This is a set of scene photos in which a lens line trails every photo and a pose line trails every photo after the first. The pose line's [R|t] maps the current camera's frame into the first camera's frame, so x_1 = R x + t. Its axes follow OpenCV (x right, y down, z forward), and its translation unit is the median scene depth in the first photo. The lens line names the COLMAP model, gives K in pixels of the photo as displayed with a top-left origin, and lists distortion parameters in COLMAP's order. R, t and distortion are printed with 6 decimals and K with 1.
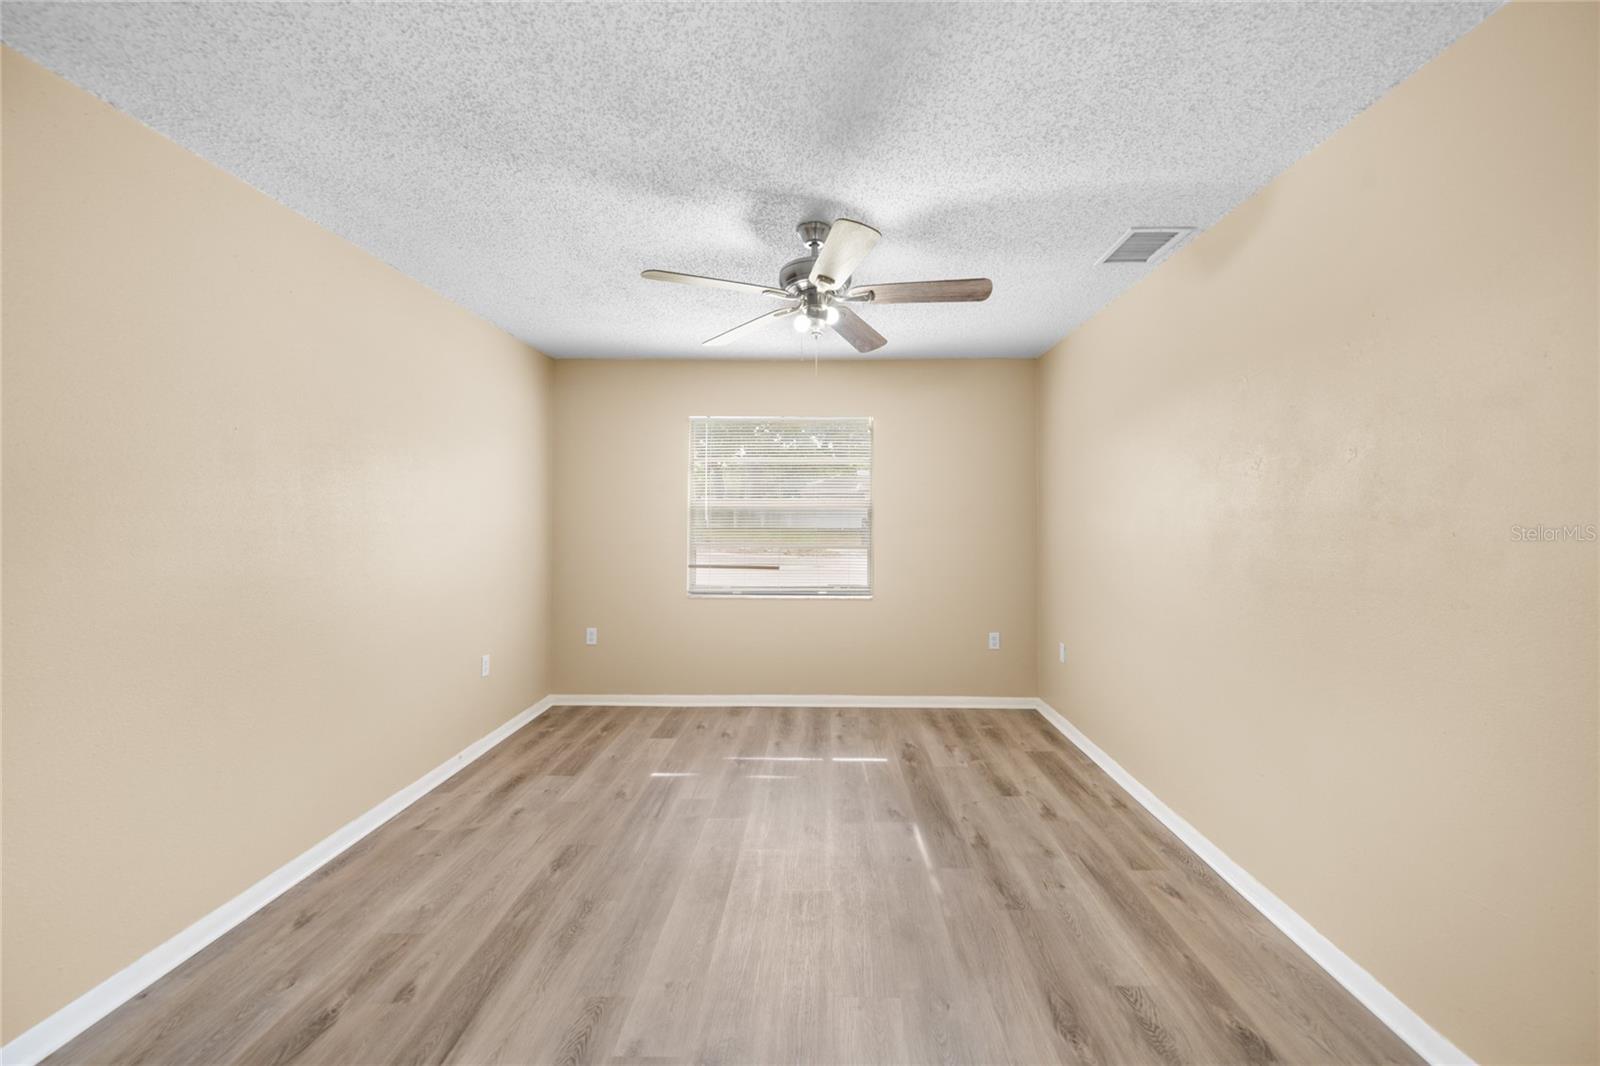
lens RADIAL K [[617.6, 0, 800.2], [0, 617.6, 521.2], [0, 0, 1]] dist [0.000838, 0.000058]
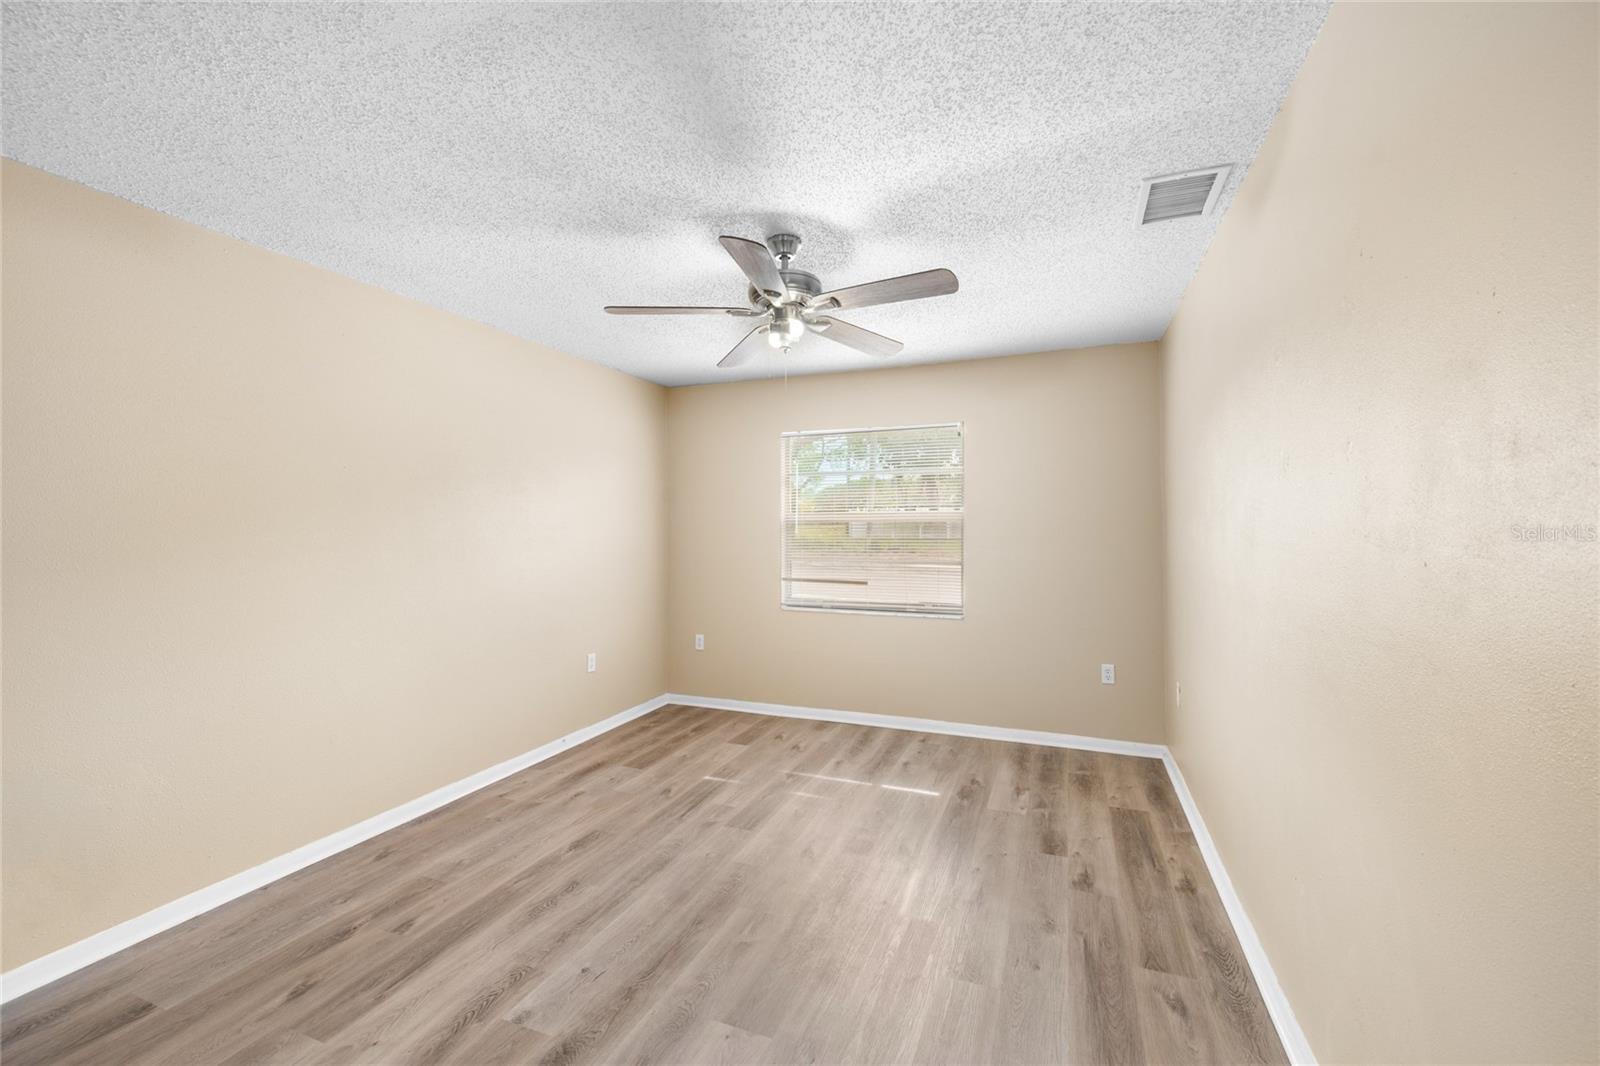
lens RADIAL K [[625.9, 0, 813.0], [0, 625.9, 529.0], [0, 0, 1]] dist [0.000889, -0.000146]
pose [[0.942504, -0.004167, -0.334170, 0.290360], [0.003124, 0.999988, -0.003657, -0.008140], [0.334181, 0.002403, 0.942506, 0.054923]]
